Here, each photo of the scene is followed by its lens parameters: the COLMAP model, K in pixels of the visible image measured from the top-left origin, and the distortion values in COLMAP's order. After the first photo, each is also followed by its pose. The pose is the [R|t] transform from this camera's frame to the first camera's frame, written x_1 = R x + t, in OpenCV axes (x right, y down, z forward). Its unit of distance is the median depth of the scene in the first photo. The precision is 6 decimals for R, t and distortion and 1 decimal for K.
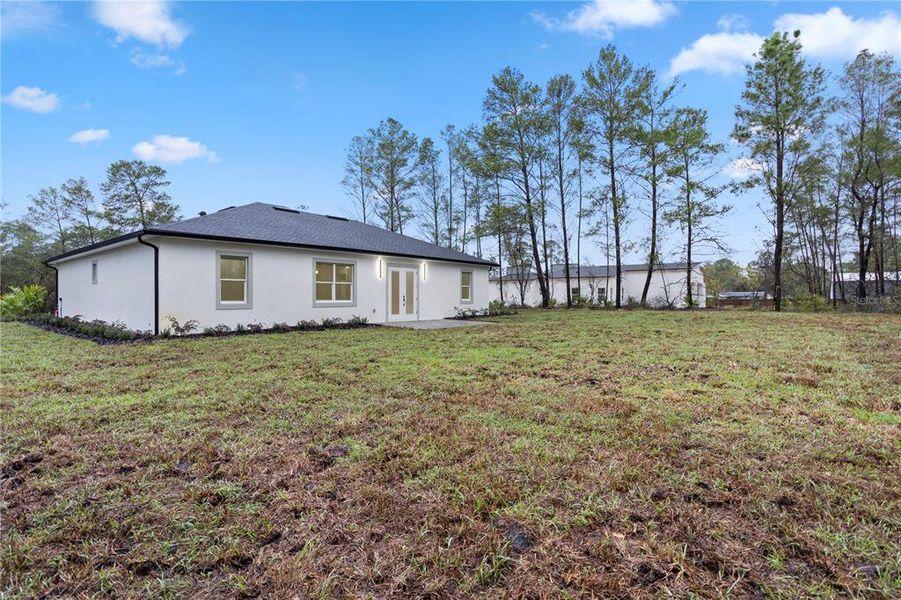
lens RADIAL K [[430.8, 0, 454.1], [0, 430.8, 294.8], [0, 0, 1]] dist [-0.001687, 0.000651]
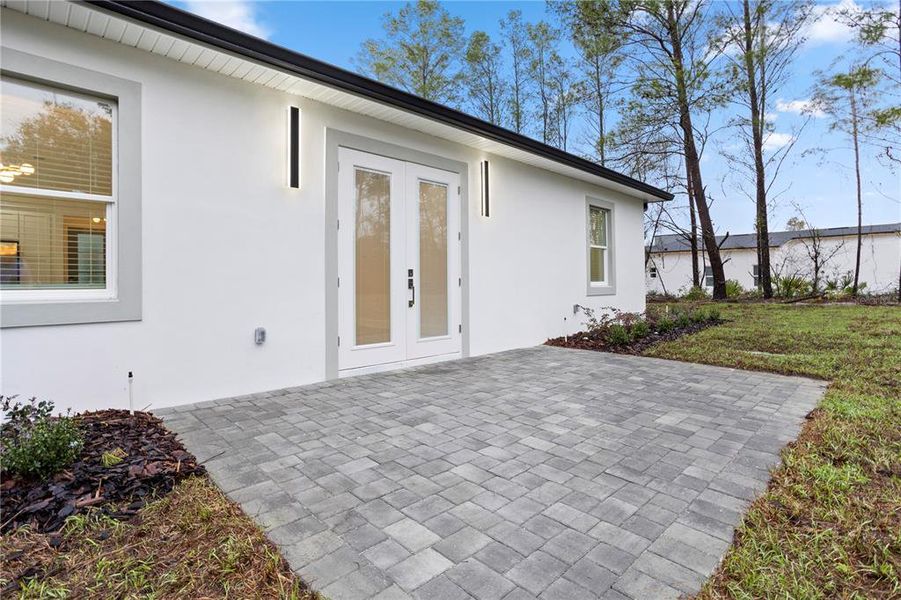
lens RADIAL K [[430.8, 0, 454.1], [0, 430.8, 294.8], [0, 0, 1]] dist [-0.001687, 0.000651]
pose [[0.993679, -0.003468, -0.112203, -0.054915], [0.007107, 0.999461, 0.032043, 0.008369], [0.112032, -0.032637, 0.993169, 0.672070]]
